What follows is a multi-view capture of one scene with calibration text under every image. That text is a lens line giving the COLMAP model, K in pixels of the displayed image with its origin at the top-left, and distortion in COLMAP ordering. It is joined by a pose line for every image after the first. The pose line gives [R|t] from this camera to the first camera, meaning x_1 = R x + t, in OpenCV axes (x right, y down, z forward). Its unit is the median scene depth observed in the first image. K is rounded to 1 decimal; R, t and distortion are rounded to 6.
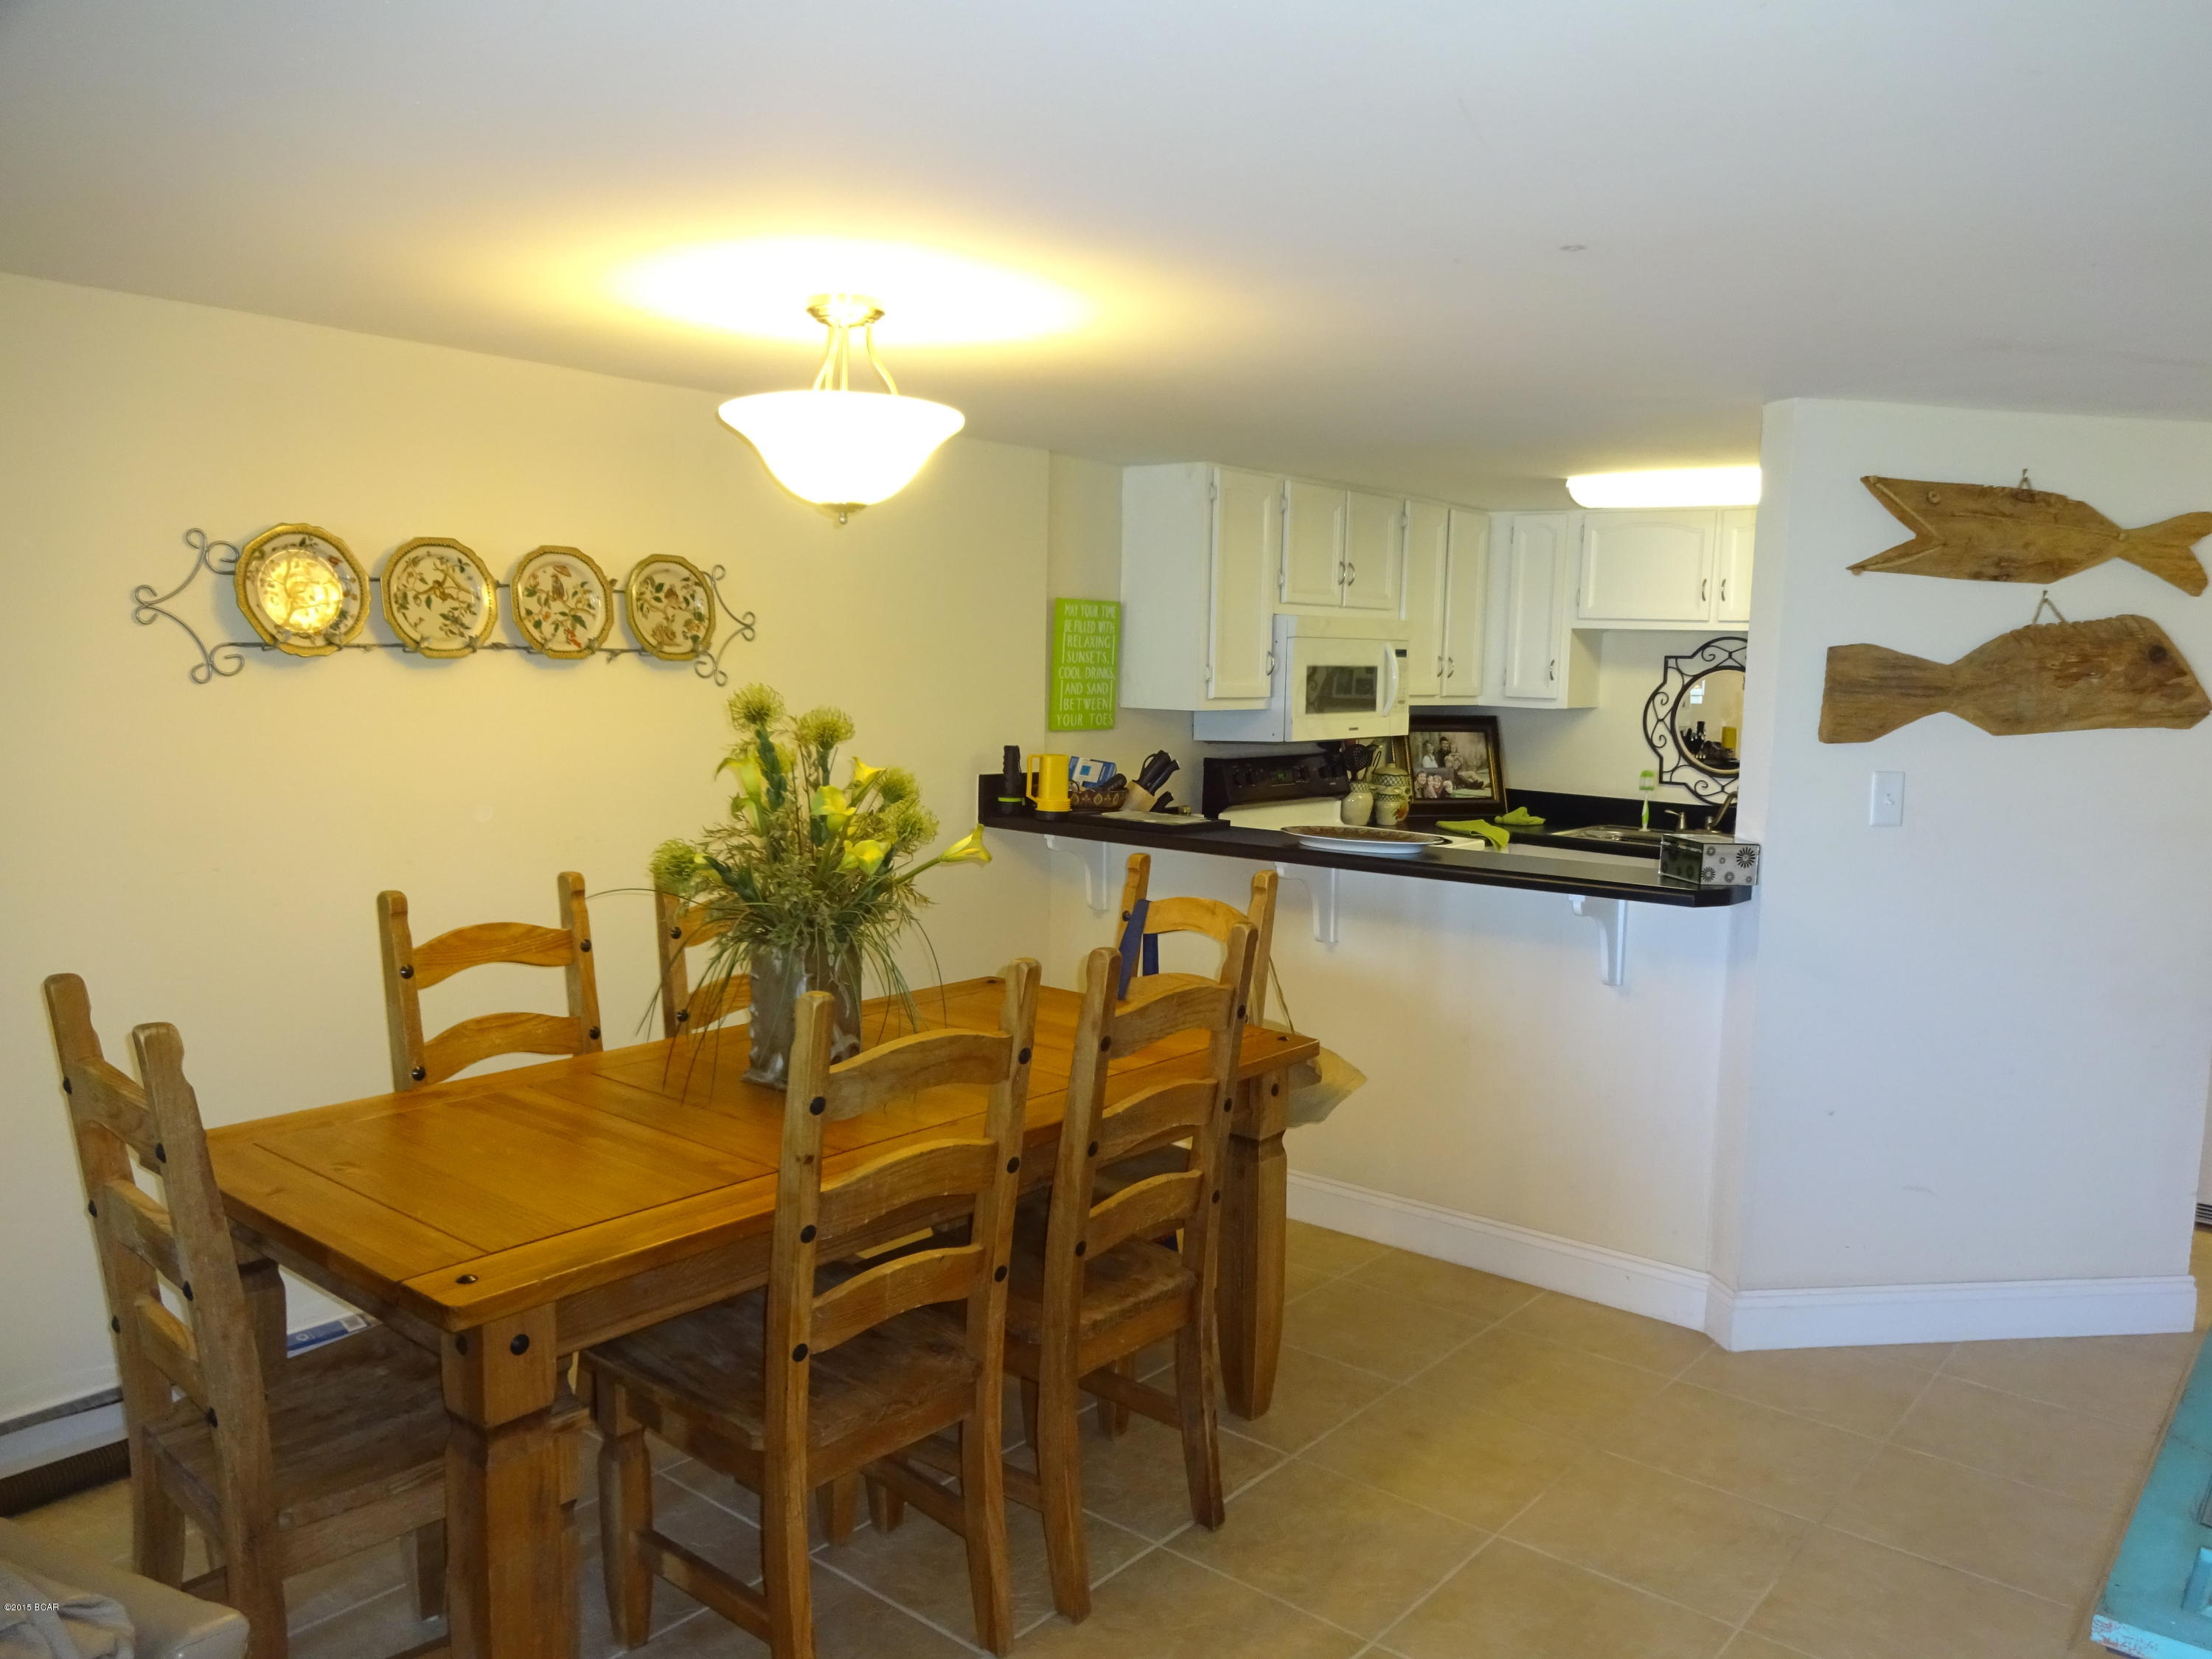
lens RADIAL K [[1645.0, 0, 1085.9], [0, 1645.0, 826.1], [0, 0, 1]] dist [-0.005989, 0.003690]
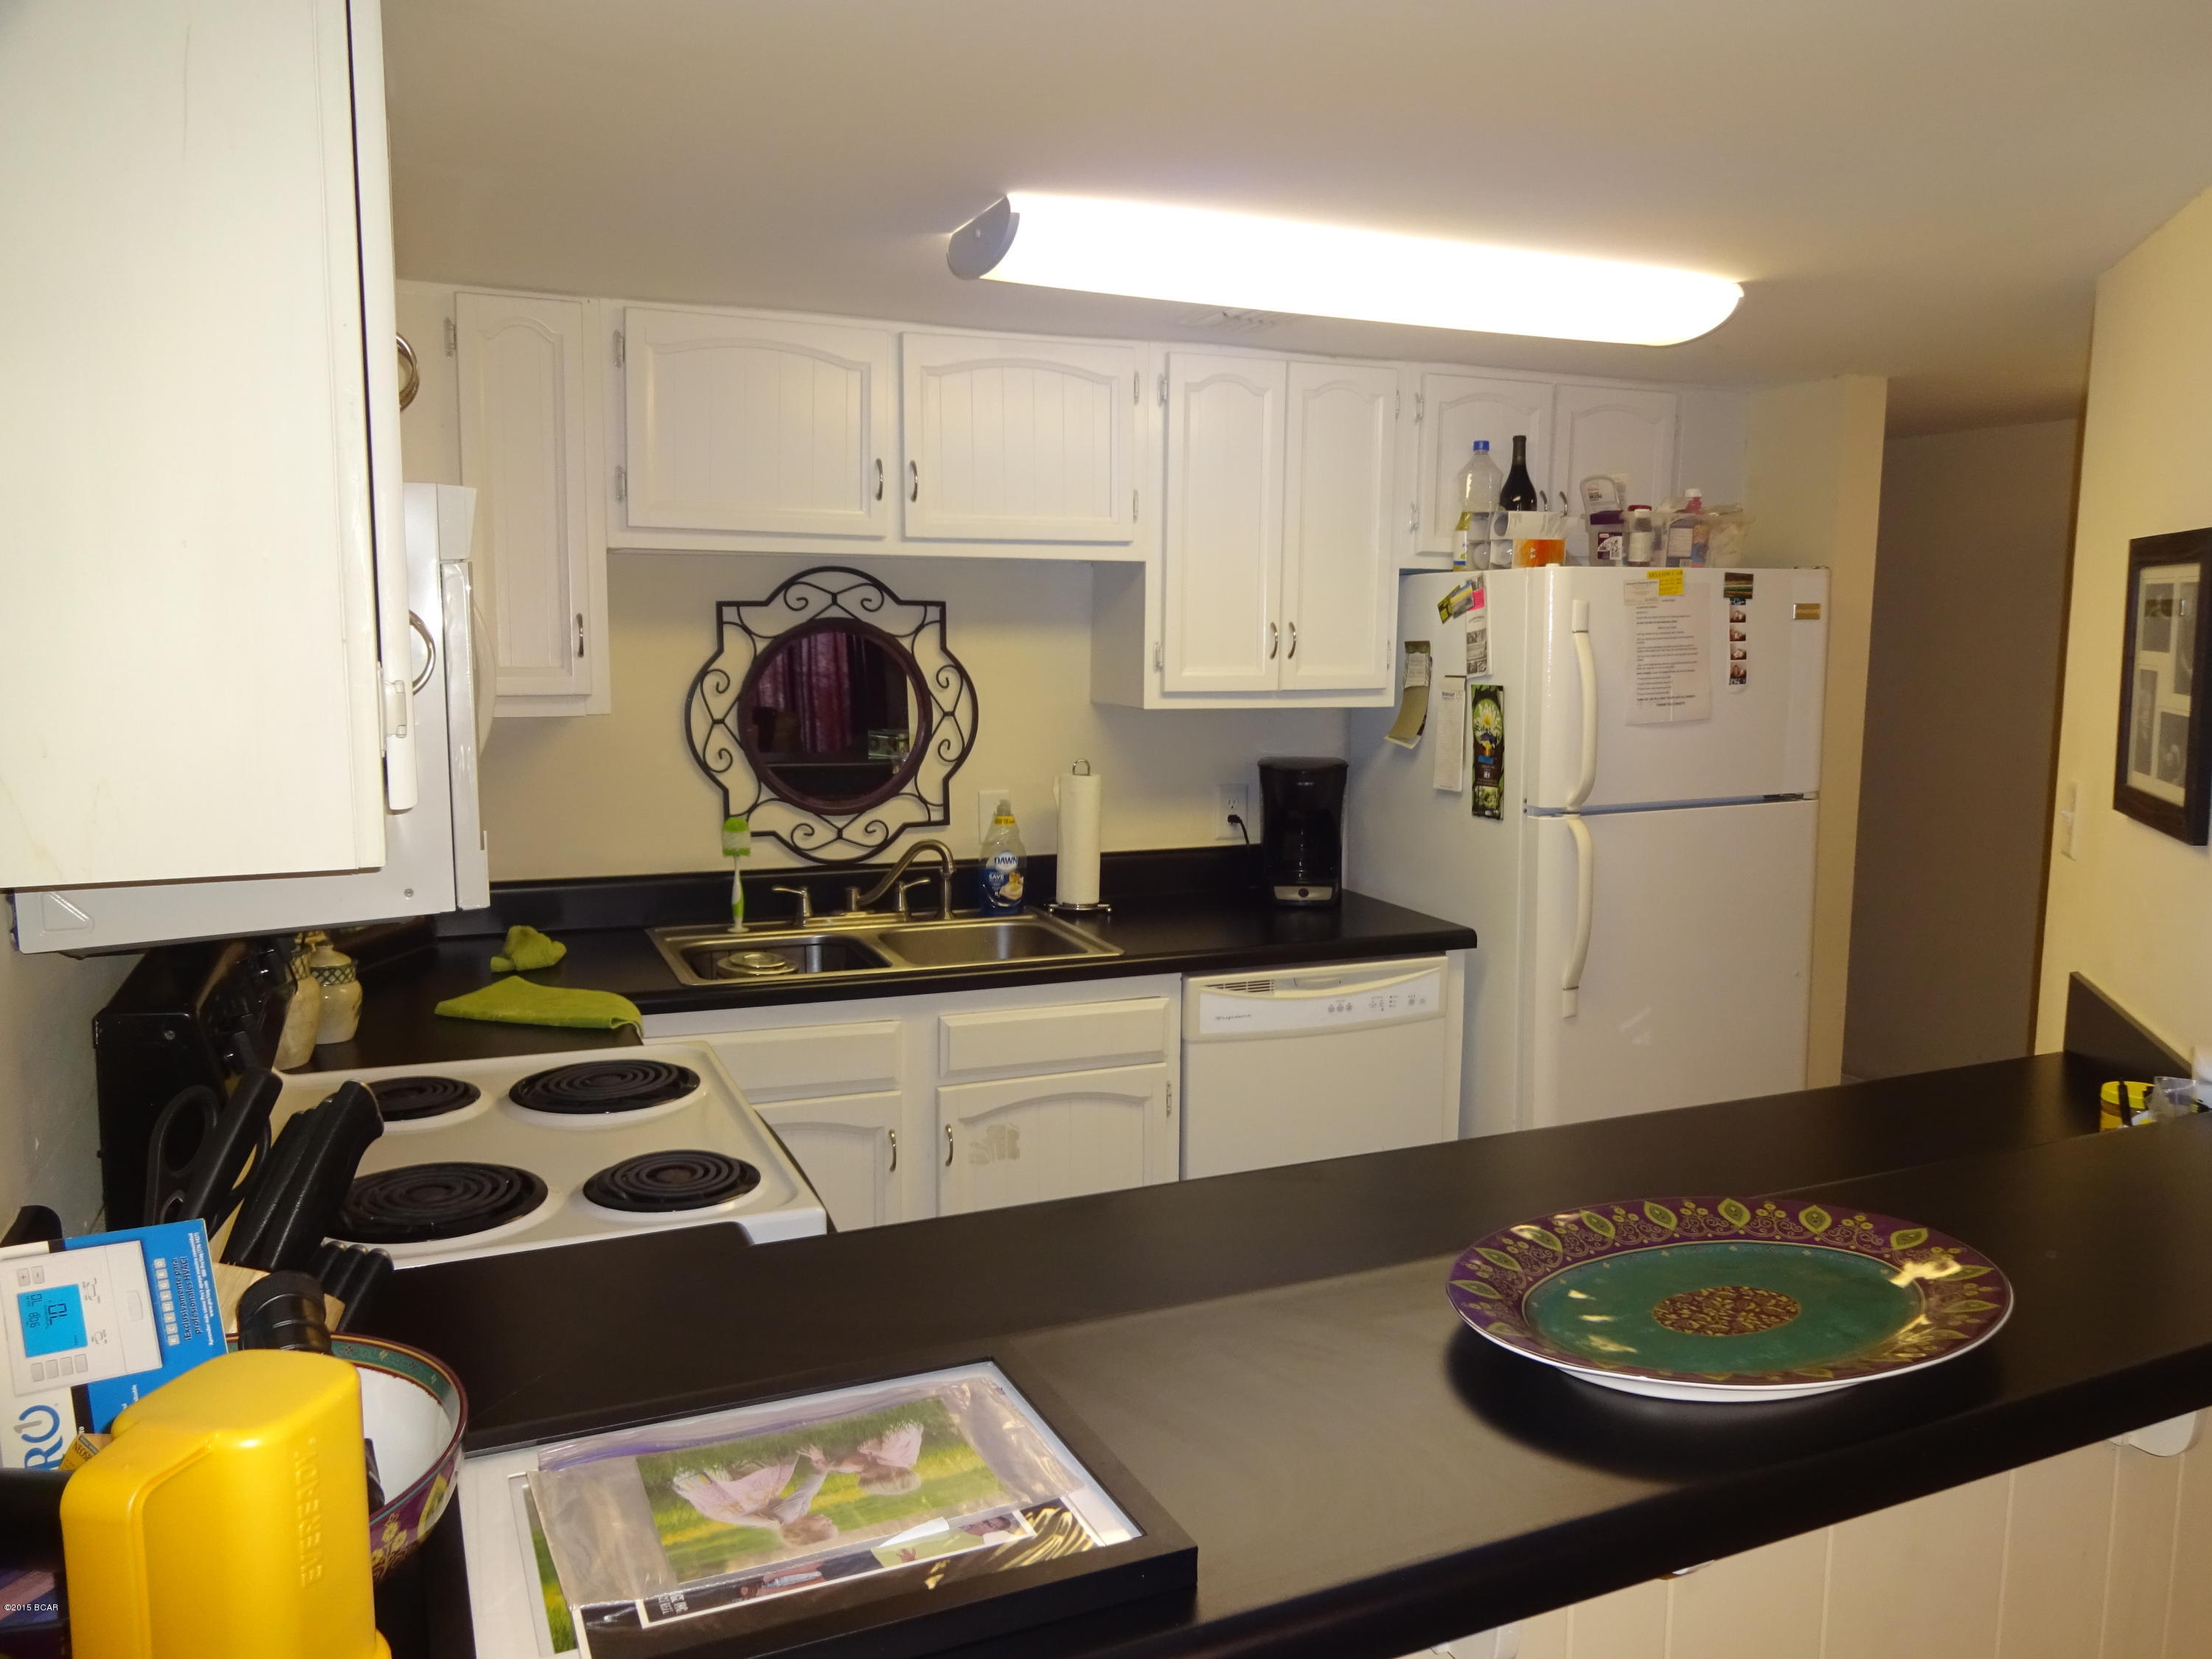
lens RADIAL K [[1645.0, 0, 1104.0], [0, 1645.0, 819.1], [0, 0, 1]] dist [-0.005989, 0.003690]
pose [[0.429524, -0.125496, 0.894293, -0.083463], [0.102162, 0.990692, 0.089956, -0.068874], [-0.897258, 0.052724, 0.438347, 0.656315]]
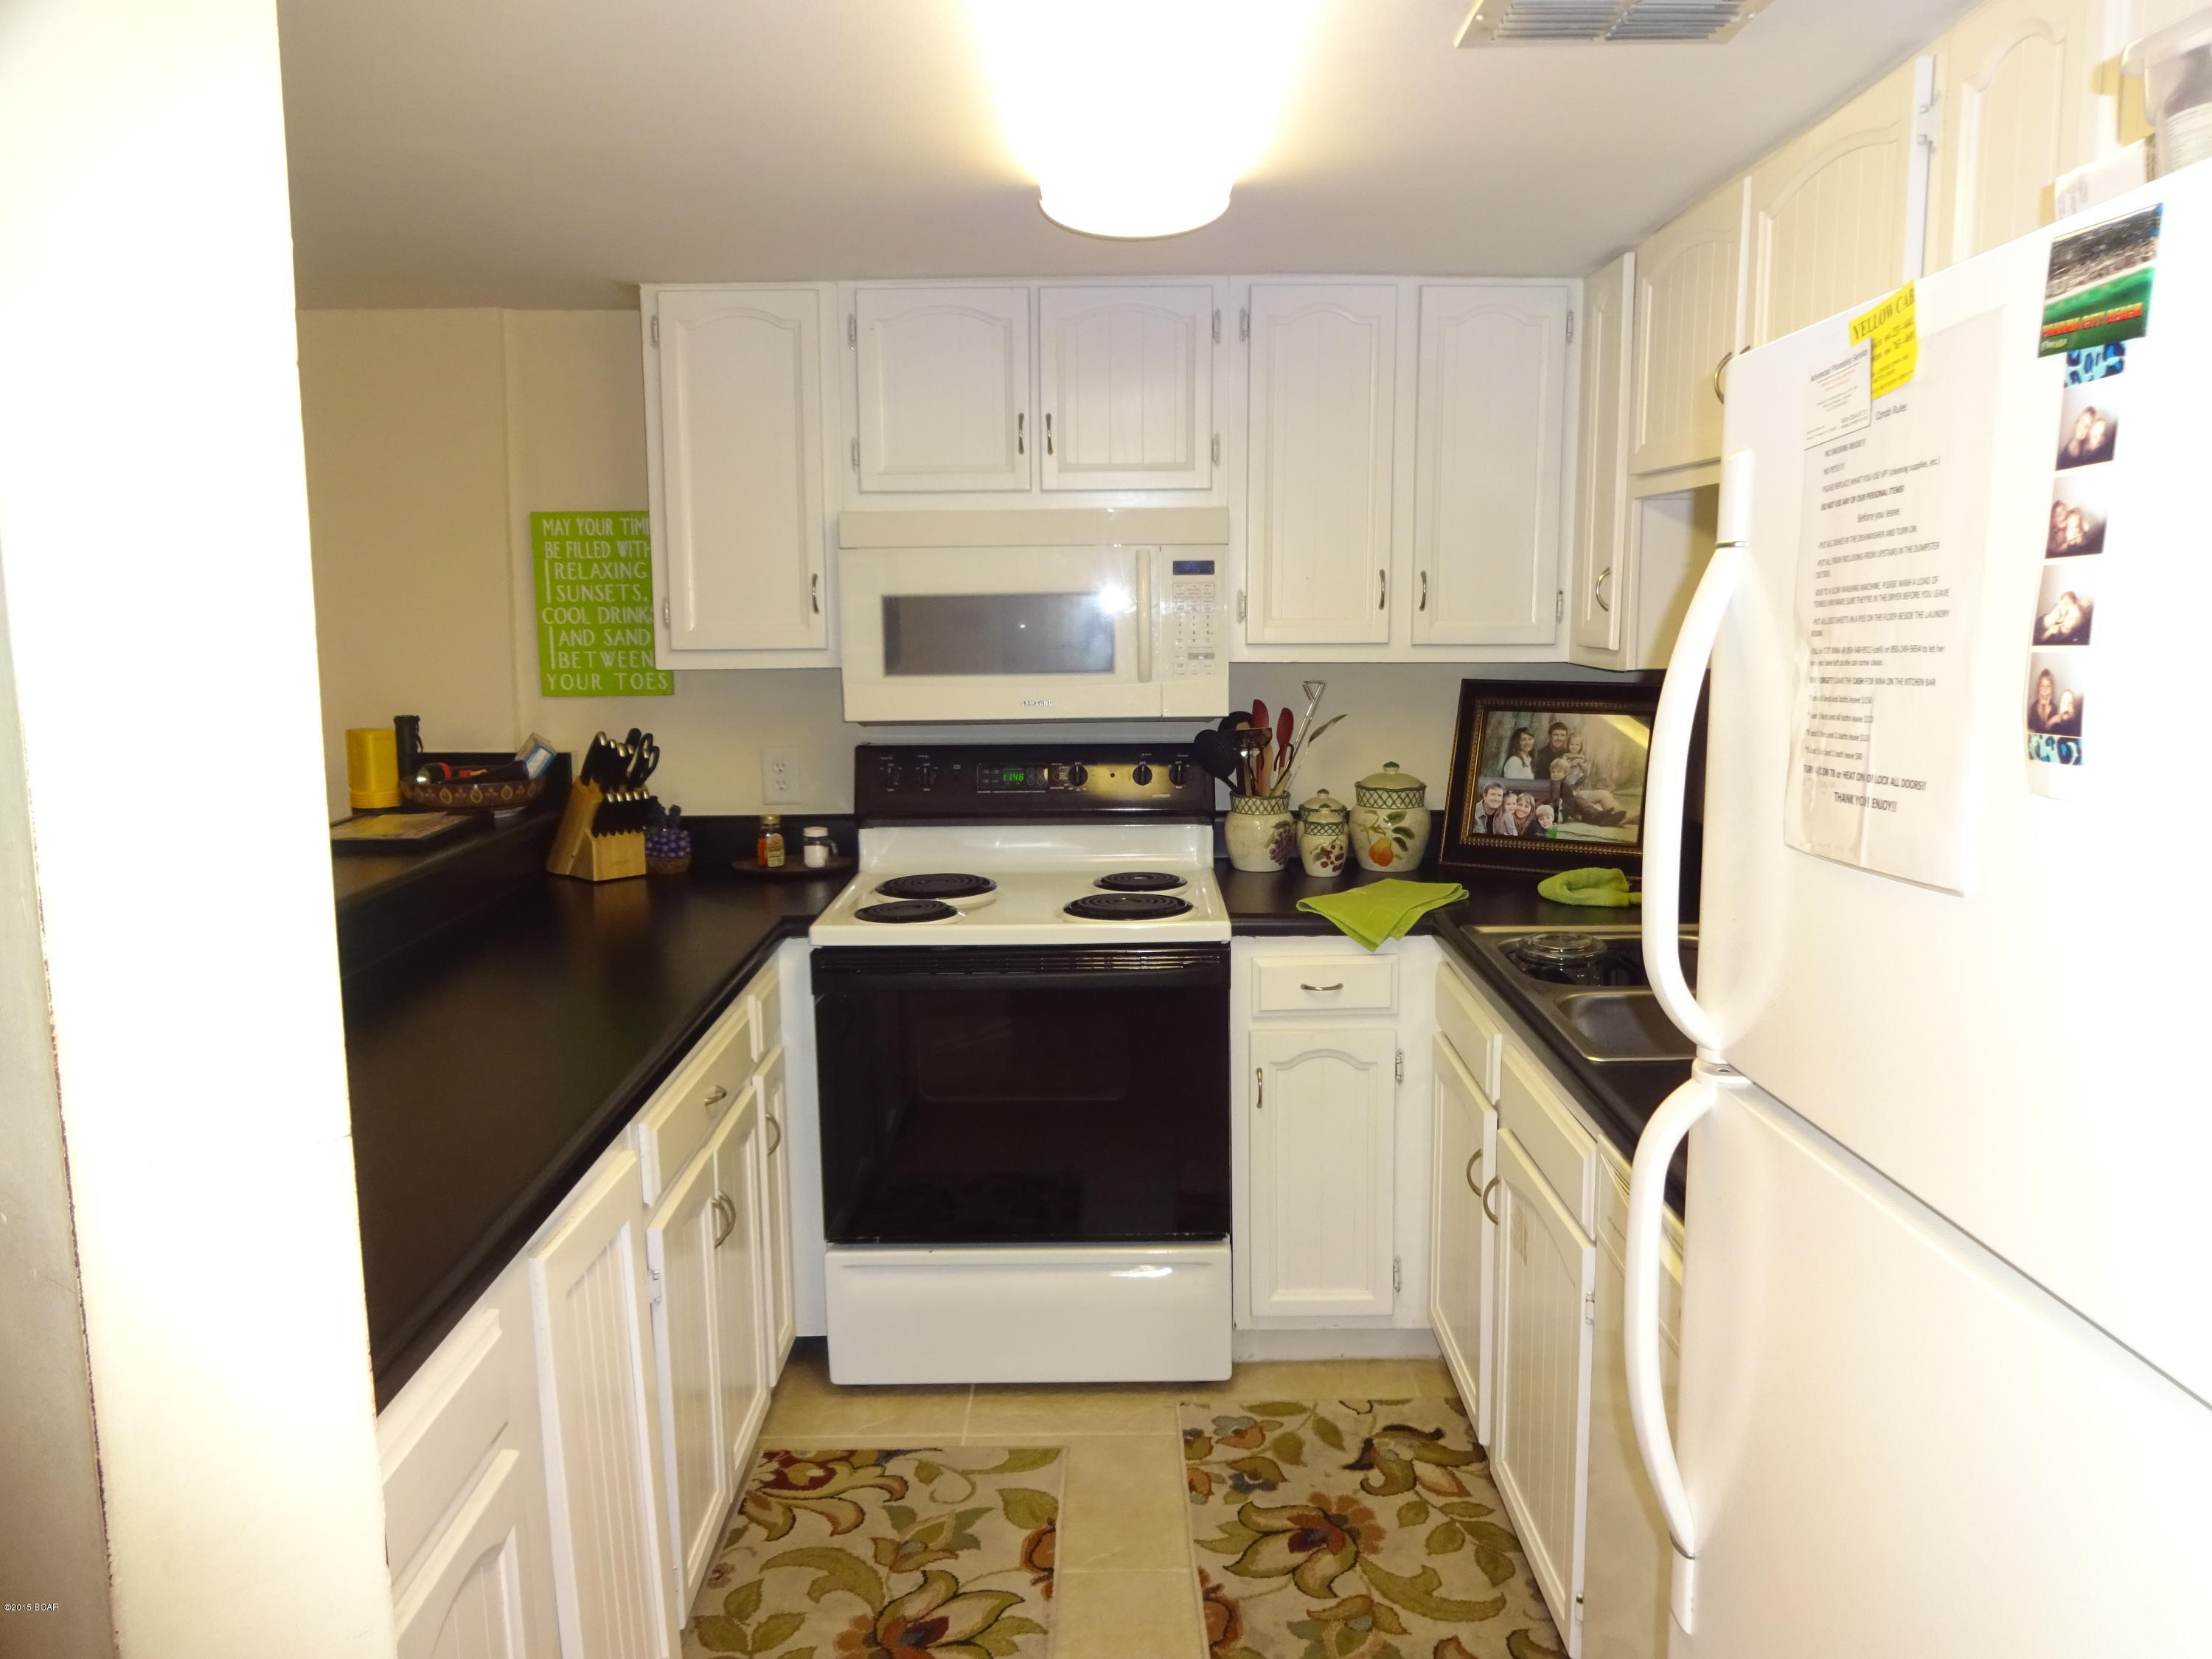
lens RADIAL K [[1645.0, 0, 1107.0], [0, 1645.0, 834.9], [0, 0, 1]] dist [-0.005989, 0.003690]
pose [[0.645855, 0.076541, -0.759614, 0.560025], [-0.058078, 0.997004, 0.051081, -0.038962], [0.761248, 0.011126, 0.648365, 0.577681]]
